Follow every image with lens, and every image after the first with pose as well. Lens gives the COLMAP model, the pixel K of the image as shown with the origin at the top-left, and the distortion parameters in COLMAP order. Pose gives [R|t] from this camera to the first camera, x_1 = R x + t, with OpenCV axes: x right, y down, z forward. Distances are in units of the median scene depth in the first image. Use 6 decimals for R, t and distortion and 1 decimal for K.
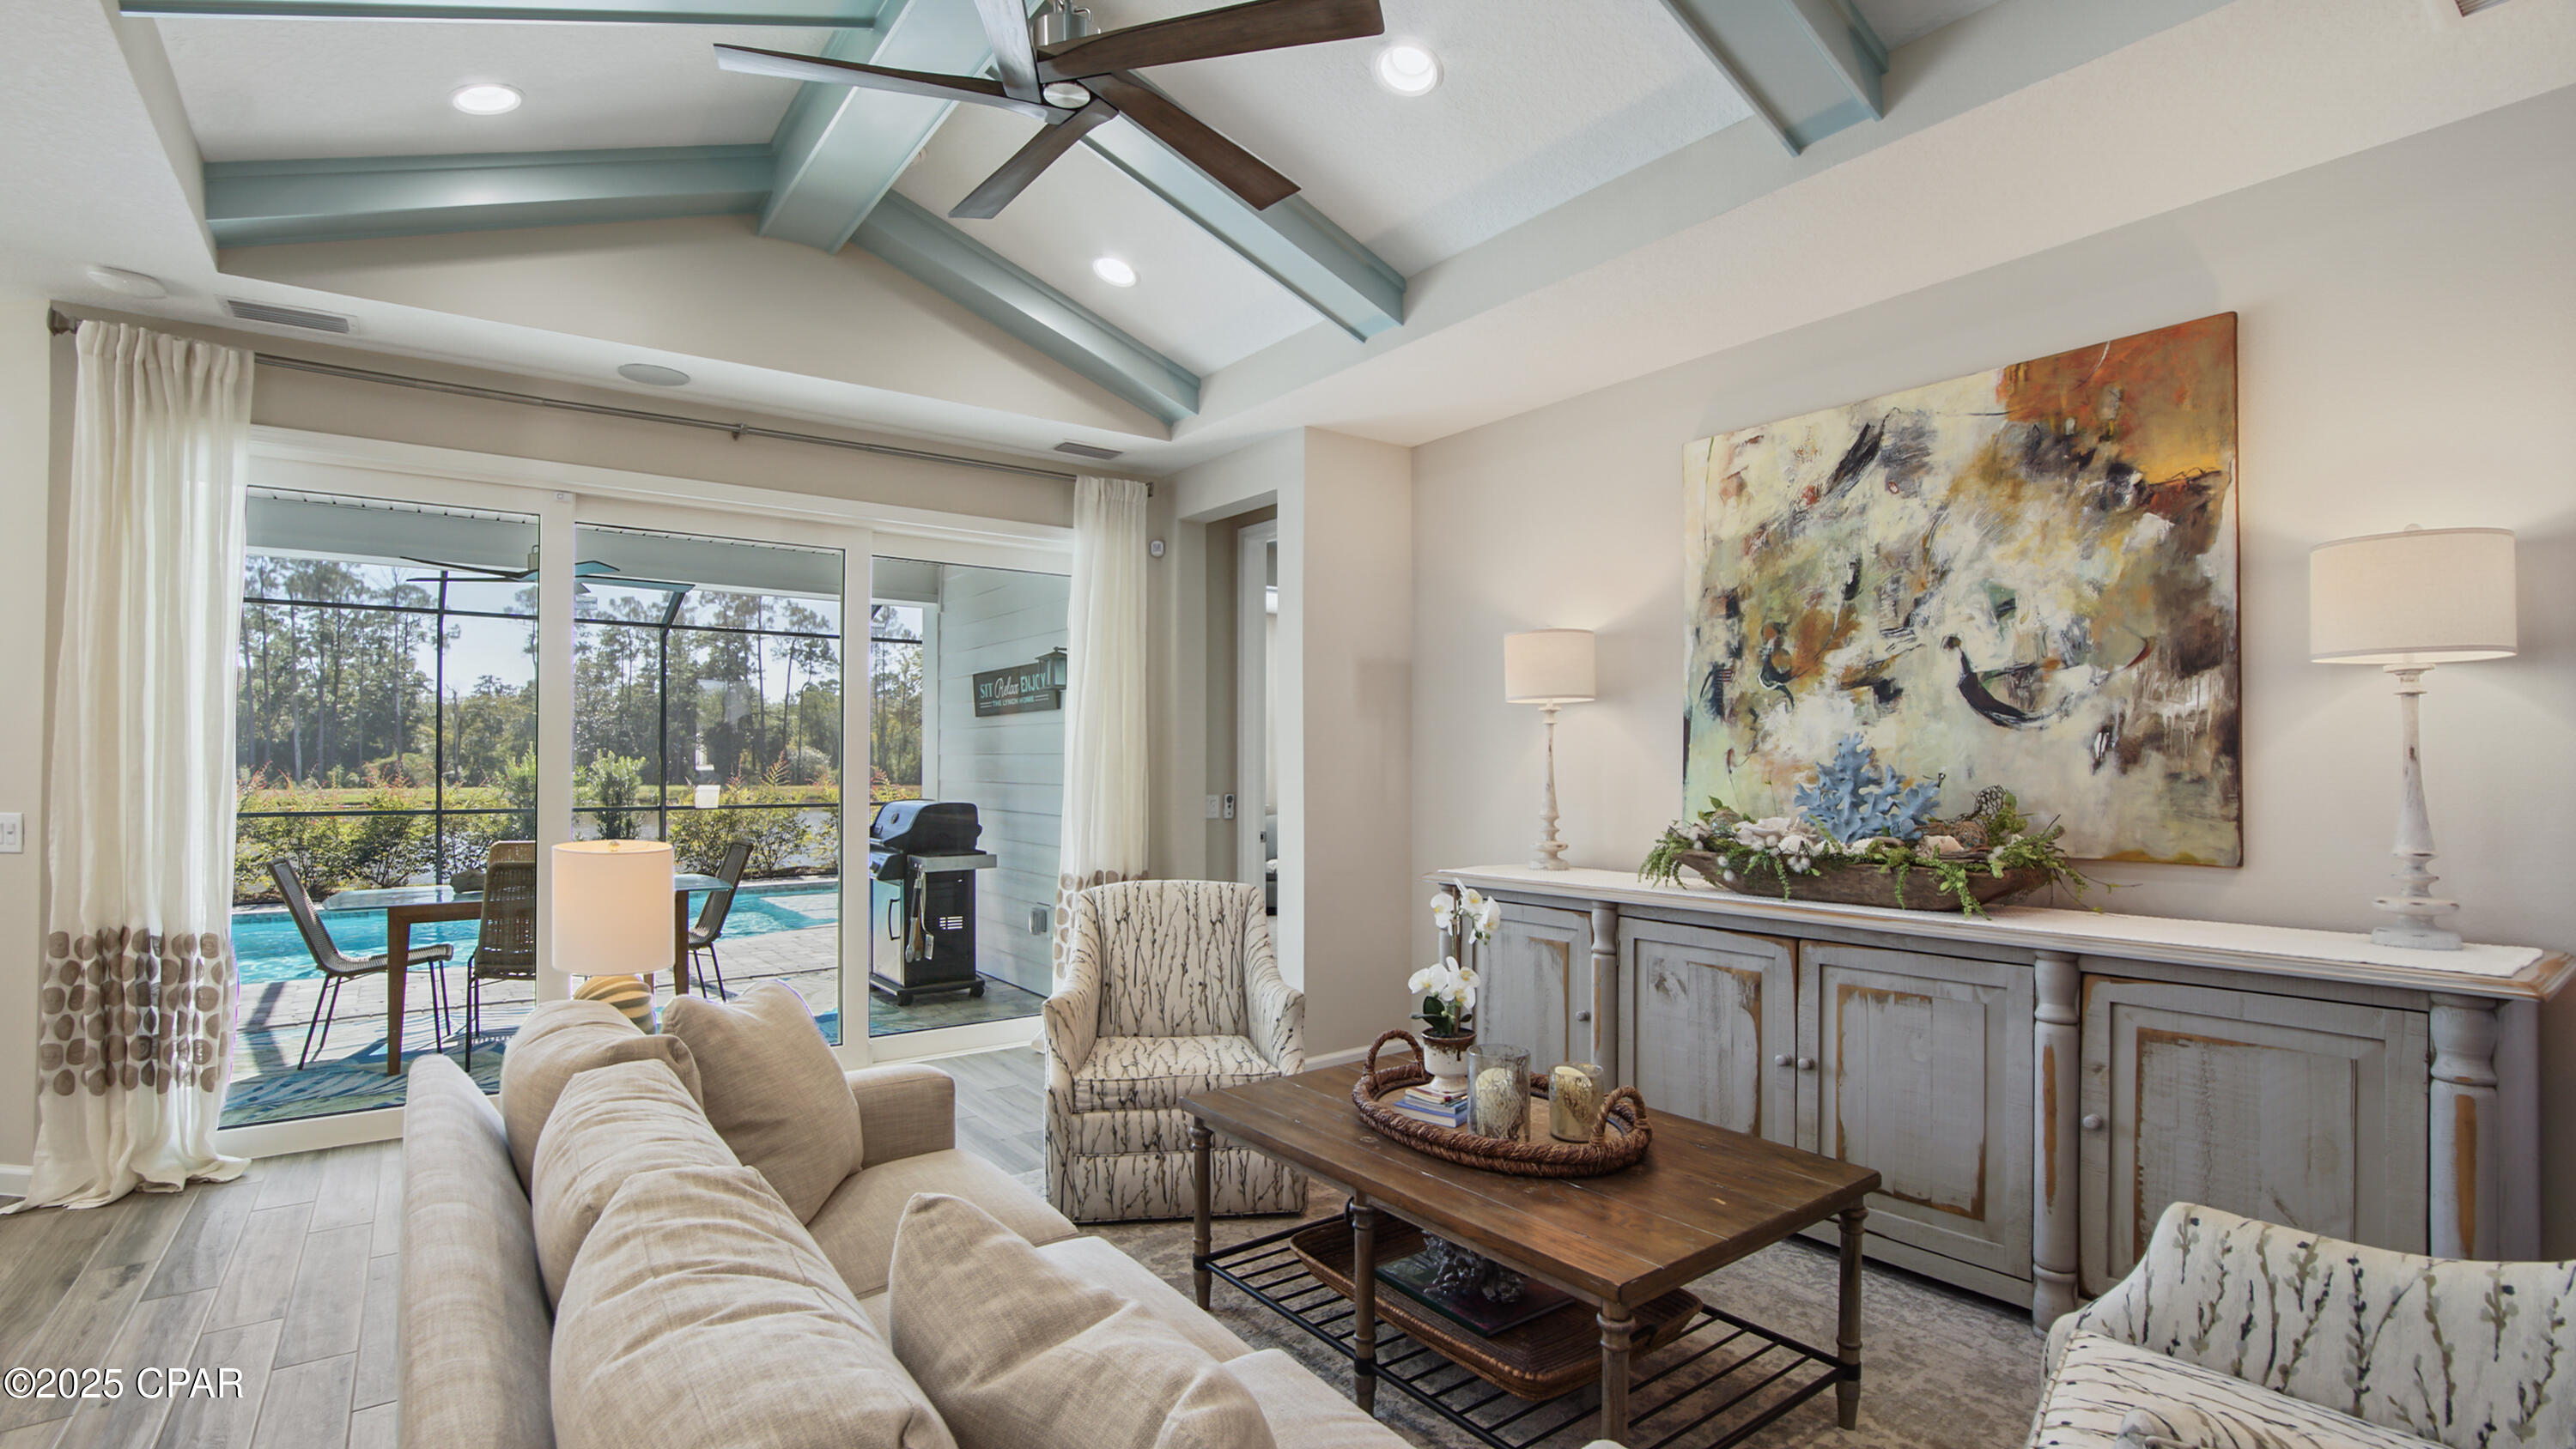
lens RADIAL K [[1201.7, 0, 1285.8], [0, 1201.7, 754.1], [0, 0, 1]] dist [-0.028205, 0.005439]
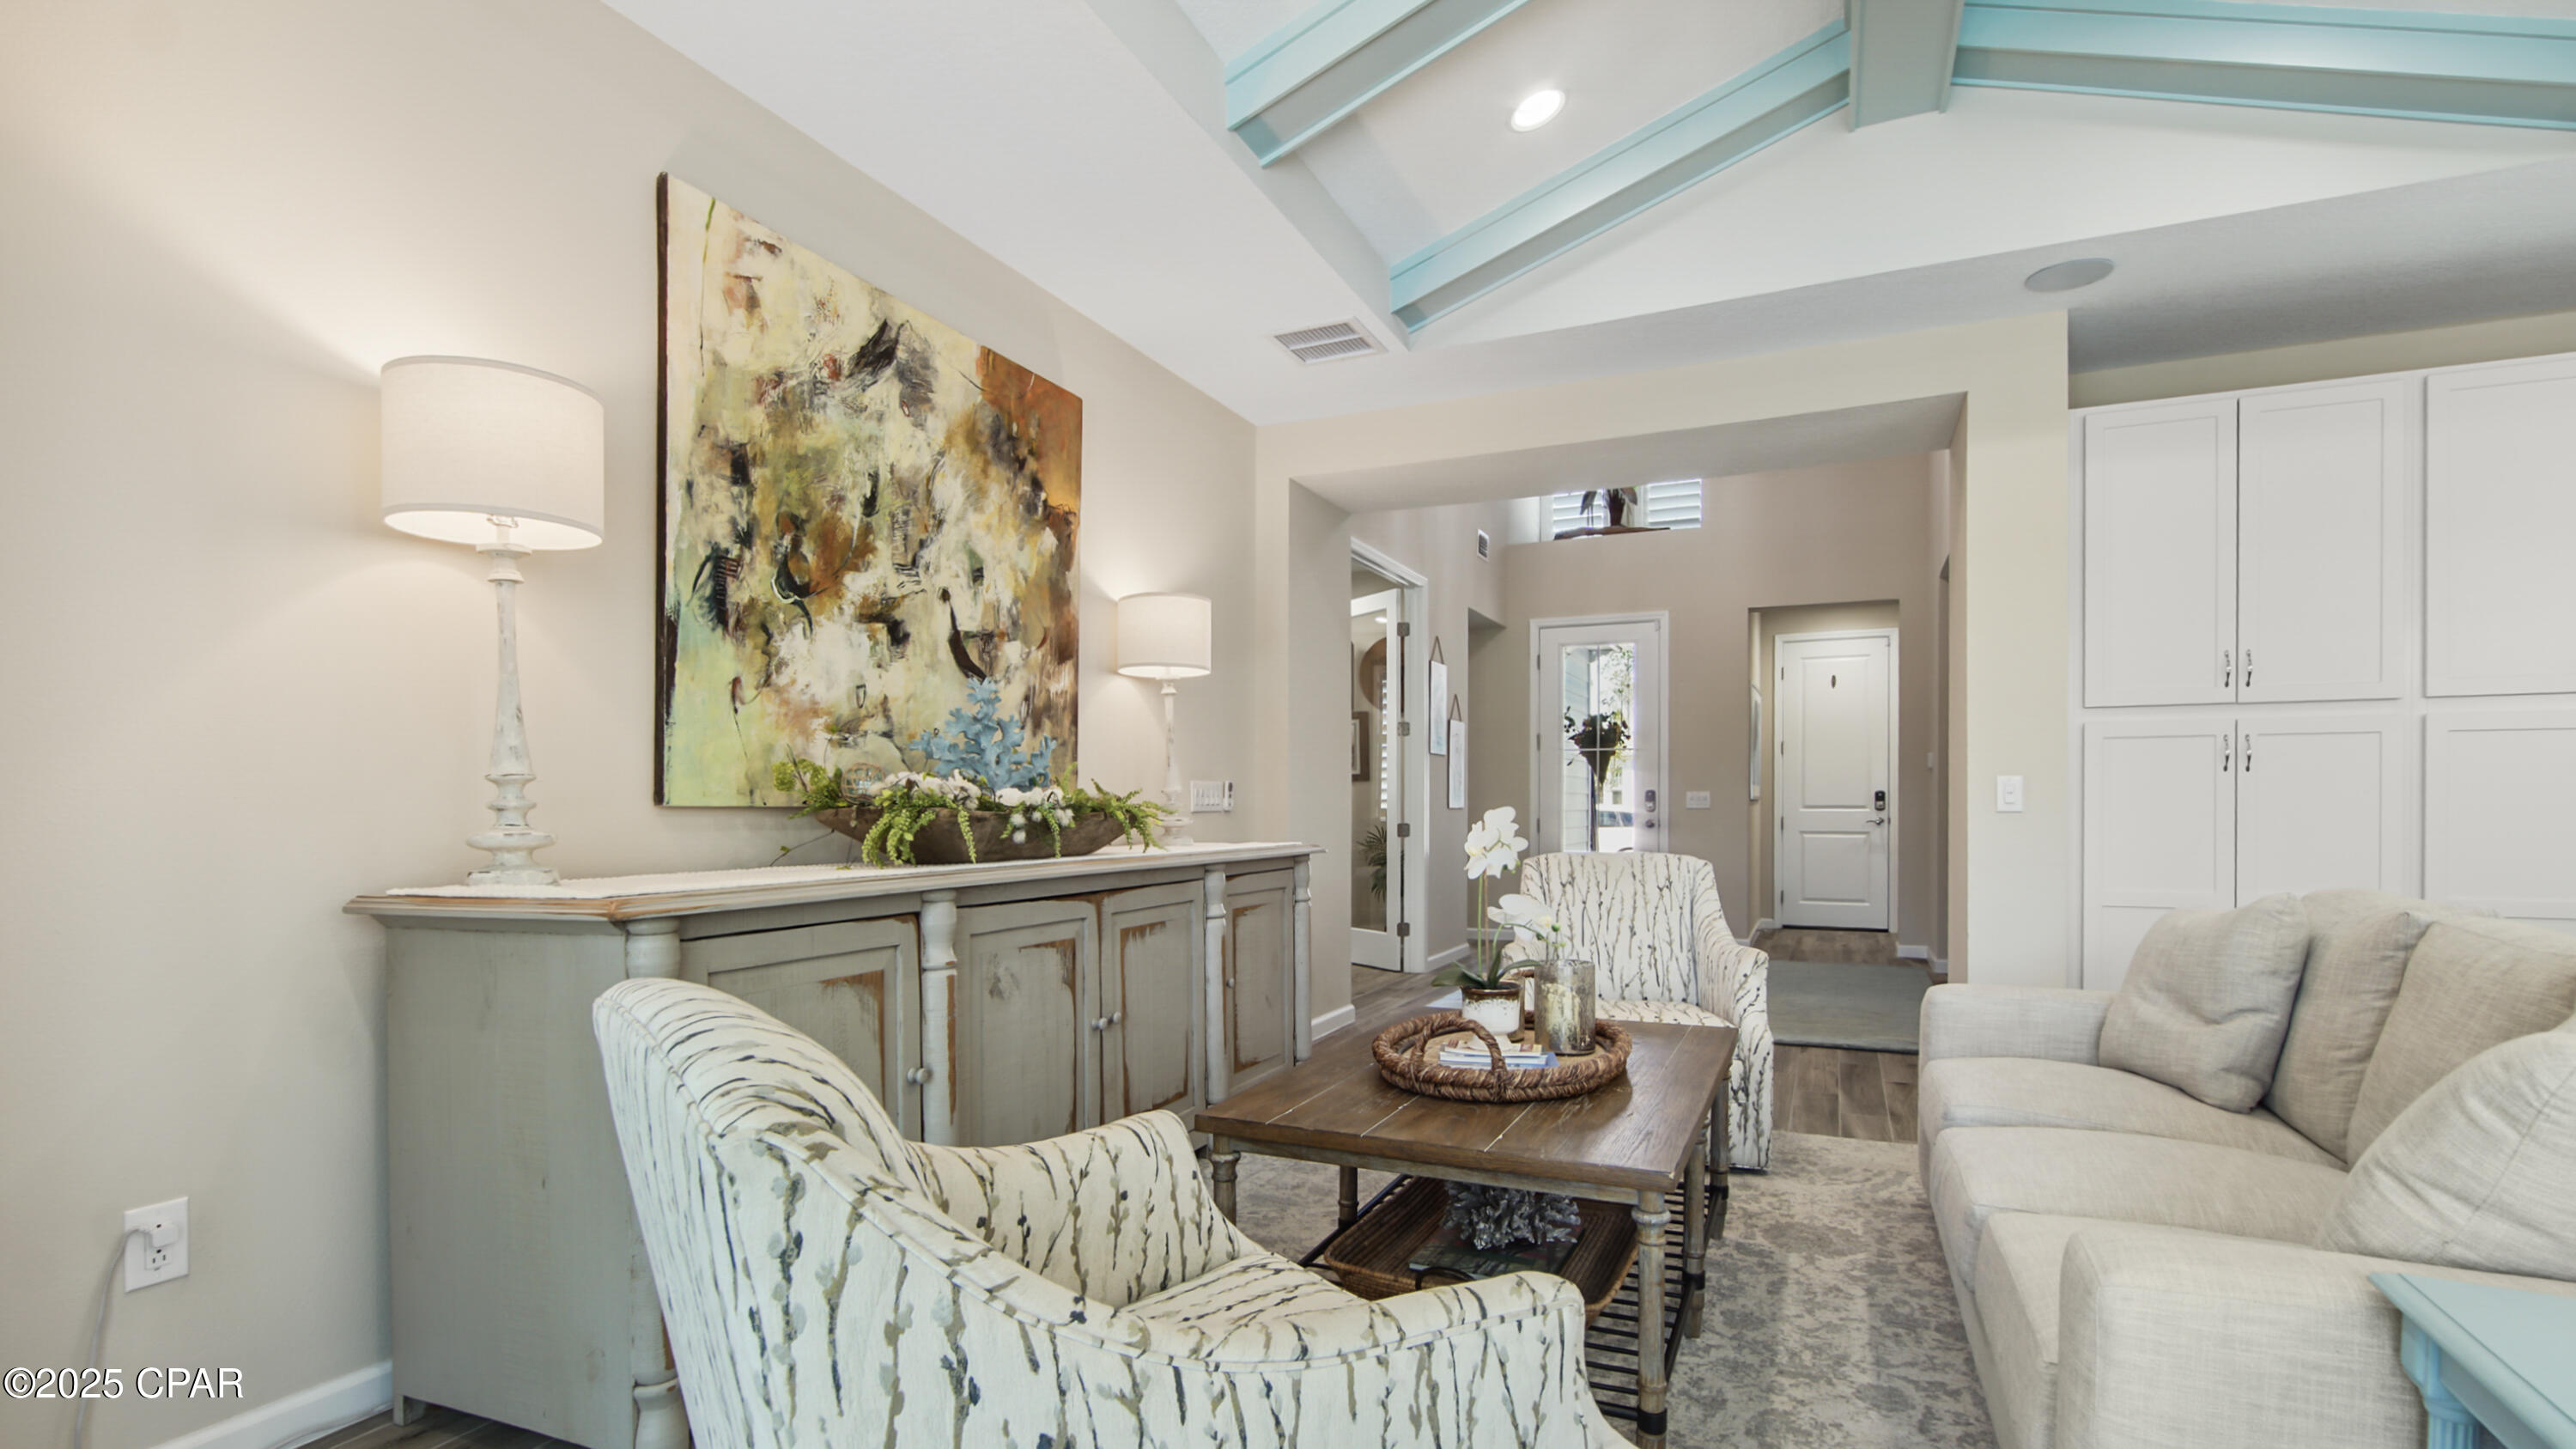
lens RADIAL K [[1202.1, 0, 1276.3], [0, 1202.1, 824.0], [0, 0, 1]] dist [-0.028205, 0.005439]
pose [[-0.477479, -0.015837, 0.878500, -0.379414], [-0.012070, 0.999861, 0.011465, 0.068725], [-0.878560, -0.005129, -0.477604, 1.063060]]
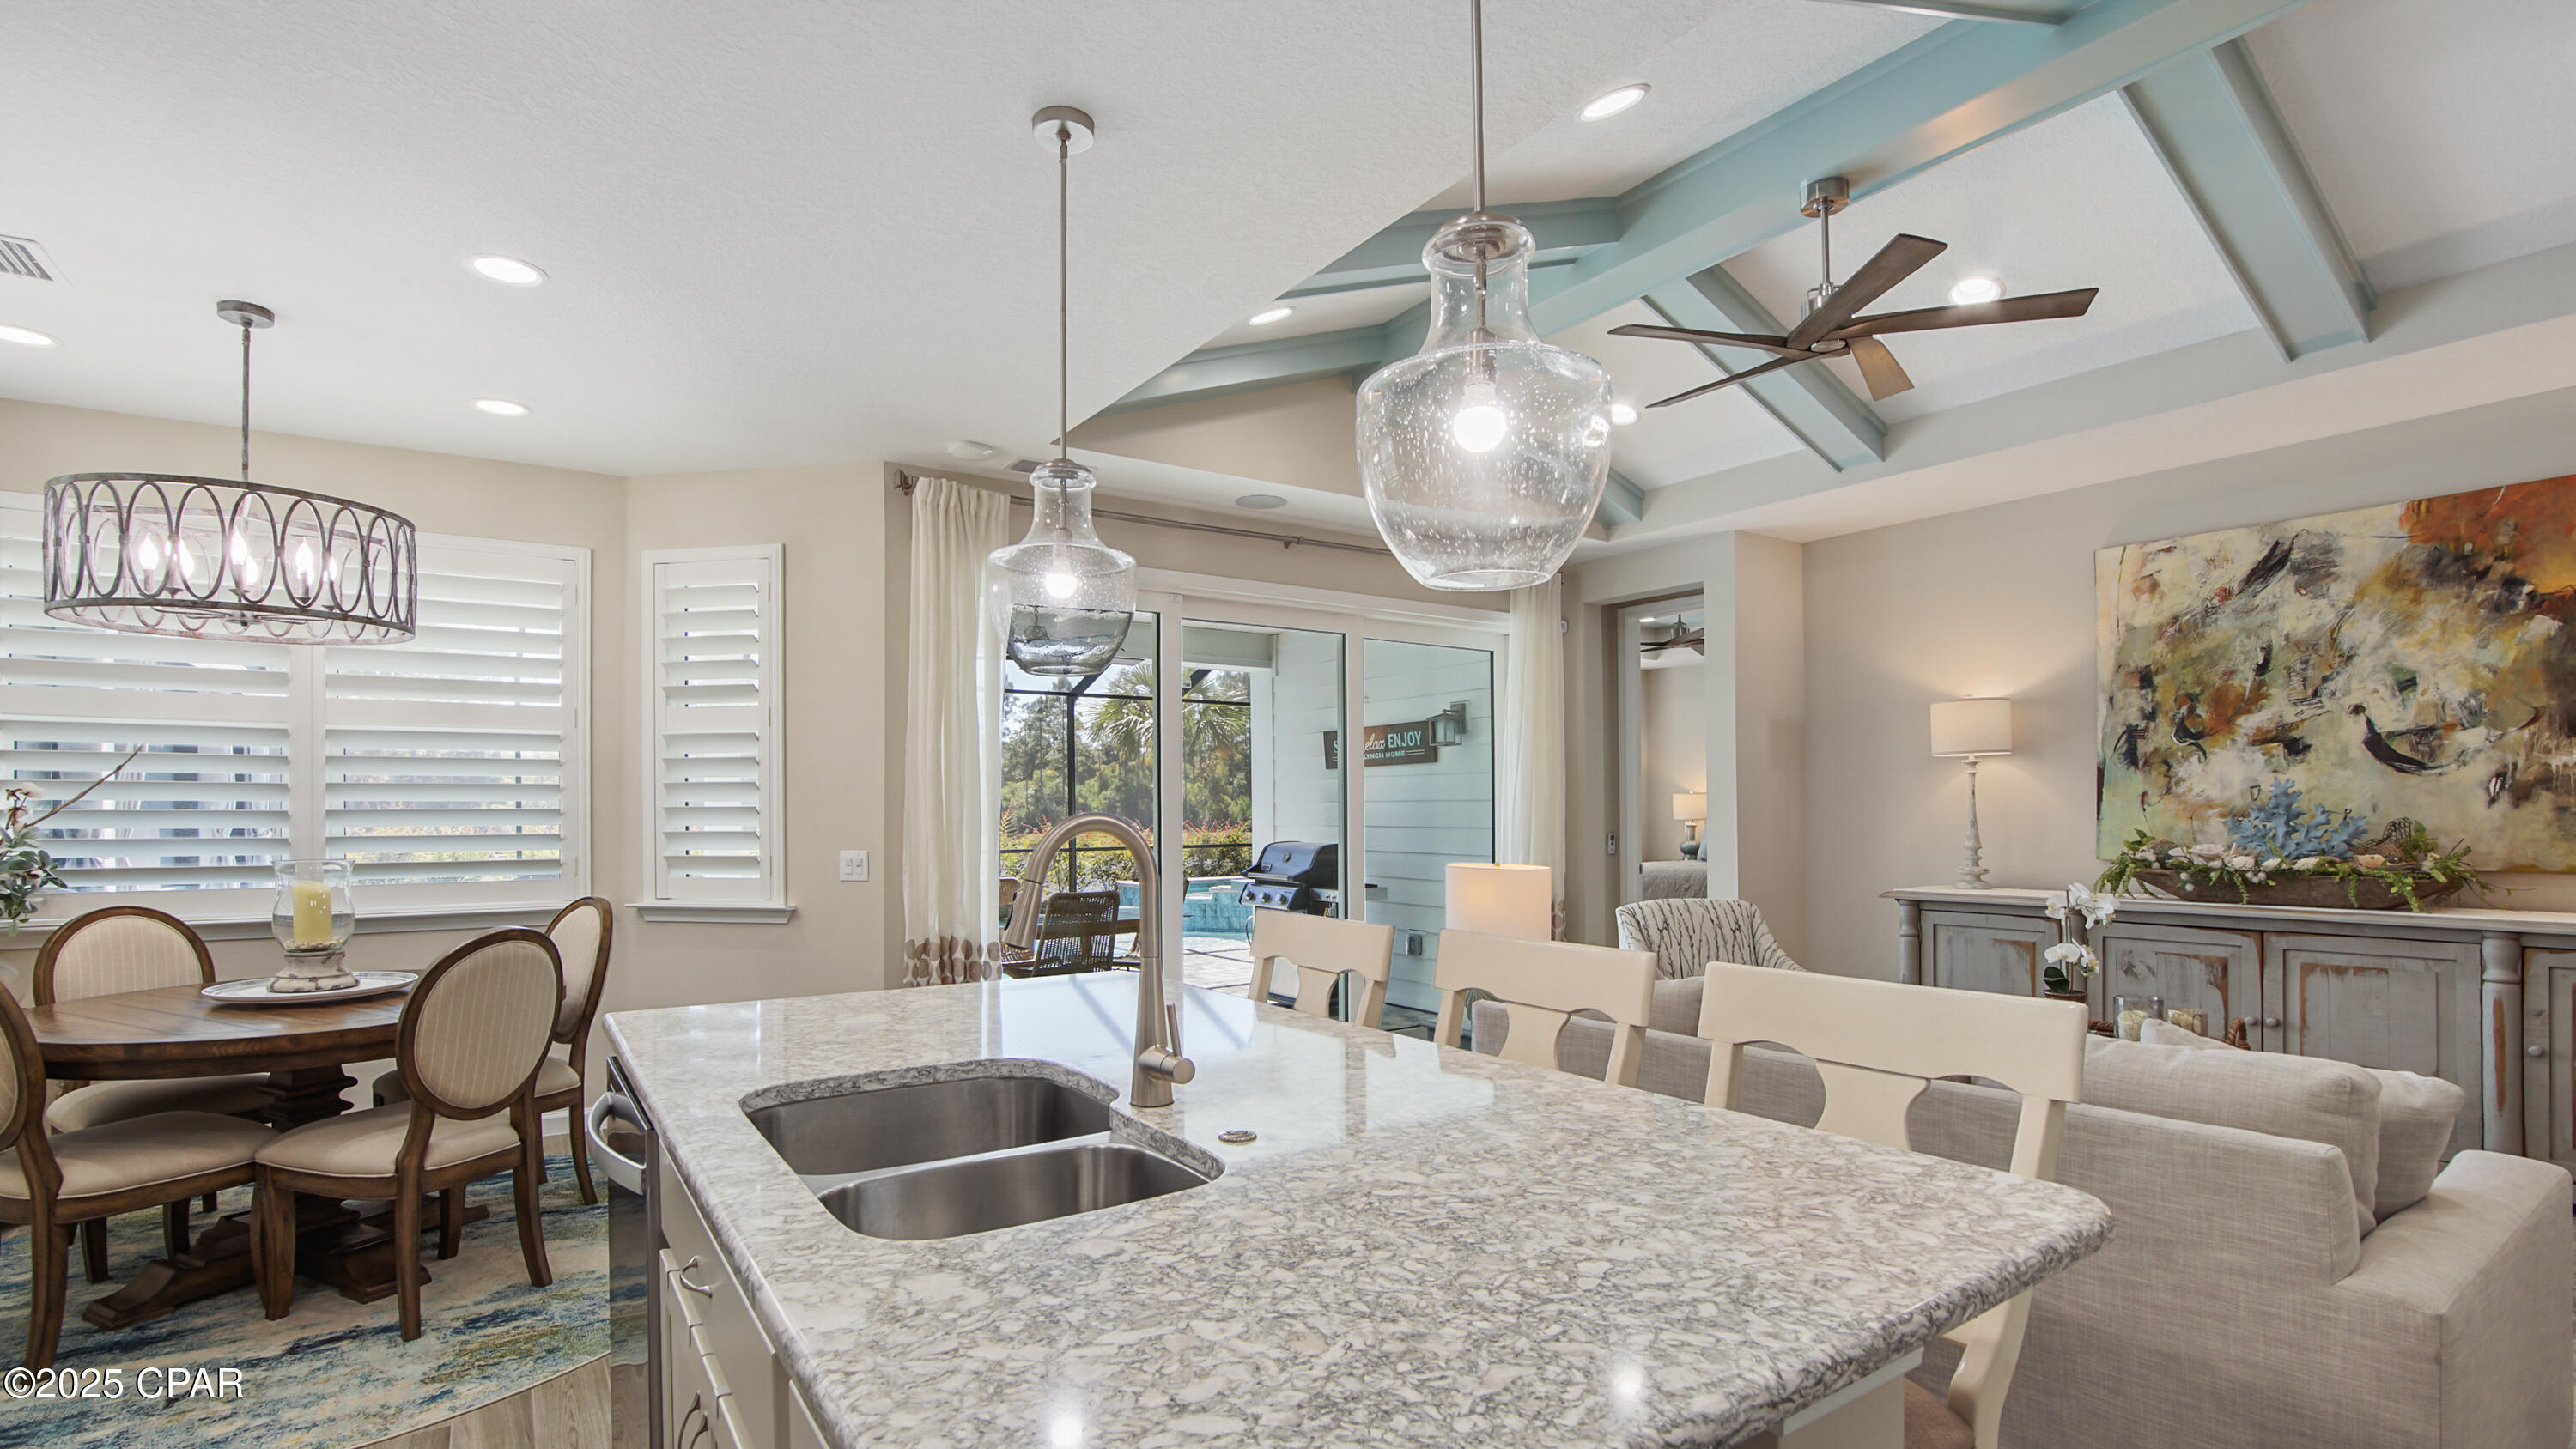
lens RADIAL K [[1201.7, 0, 1280.1], [0, 1201.7, 813.4], [0, 0, 1]] dist [-0.028205, 0.005439]
pose [[0.999405, -0.008031, -0.033534, -0.513125], [0.008400, 0.999906, 0.010868, -0.002397], [0.033443, -0.011143, 0.999378, -0.300295]]
